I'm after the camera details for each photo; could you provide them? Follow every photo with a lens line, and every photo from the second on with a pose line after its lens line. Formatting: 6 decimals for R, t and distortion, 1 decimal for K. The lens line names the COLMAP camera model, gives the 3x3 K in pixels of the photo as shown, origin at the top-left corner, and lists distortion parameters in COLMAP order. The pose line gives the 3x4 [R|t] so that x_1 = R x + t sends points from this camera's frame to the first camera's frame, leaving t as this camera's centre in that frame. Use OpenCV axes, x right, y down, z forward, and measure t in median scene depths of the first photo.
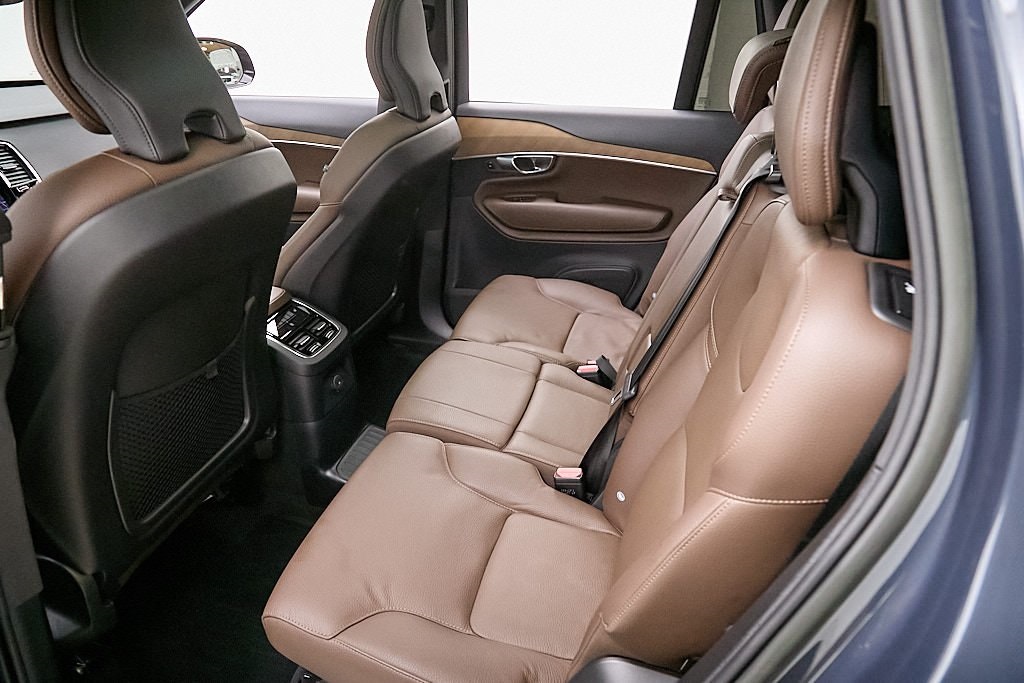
lens RADIAL K [[700.3, 0, 511.4], [0, 700.3, 335.1], [0, 0, 1]] dist [-0.005438, -0.001183]
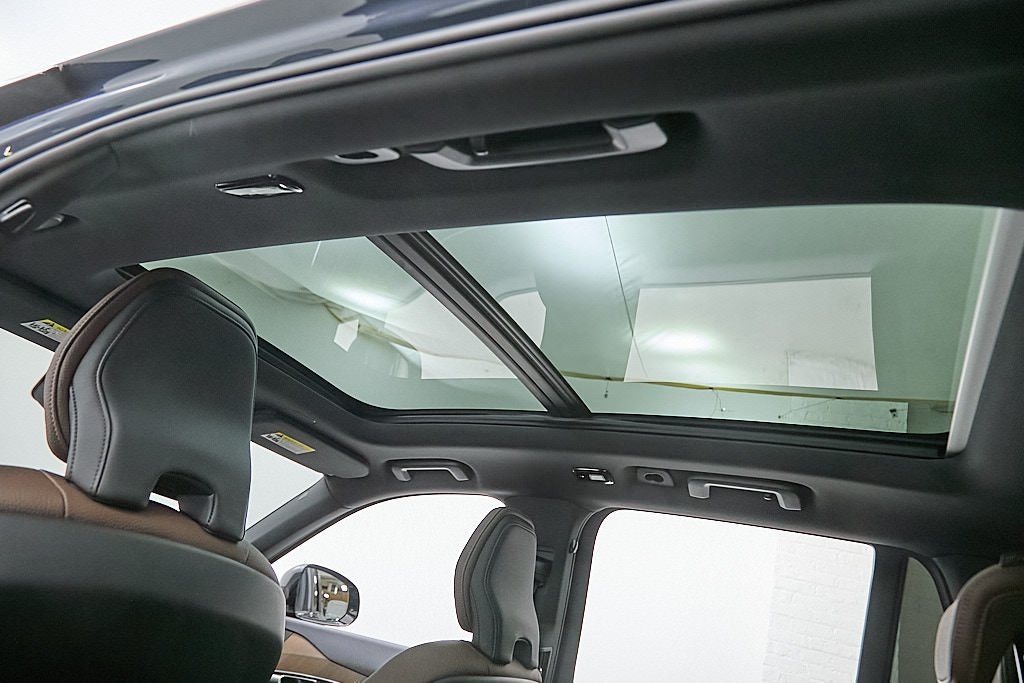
lens RADIAL K [[700.3, 0, 509.5], [0, 700.3, 343.8], [0, 0, 1]] dist [-0.005438, -0.001183]
pose [[0.956925, 0.122131, -0.263398, 0.048285], [-0.280061, 0.627492, -0.726511, 0.034190], [0.076551, 0.768985, 0.634667, 0.236356]]
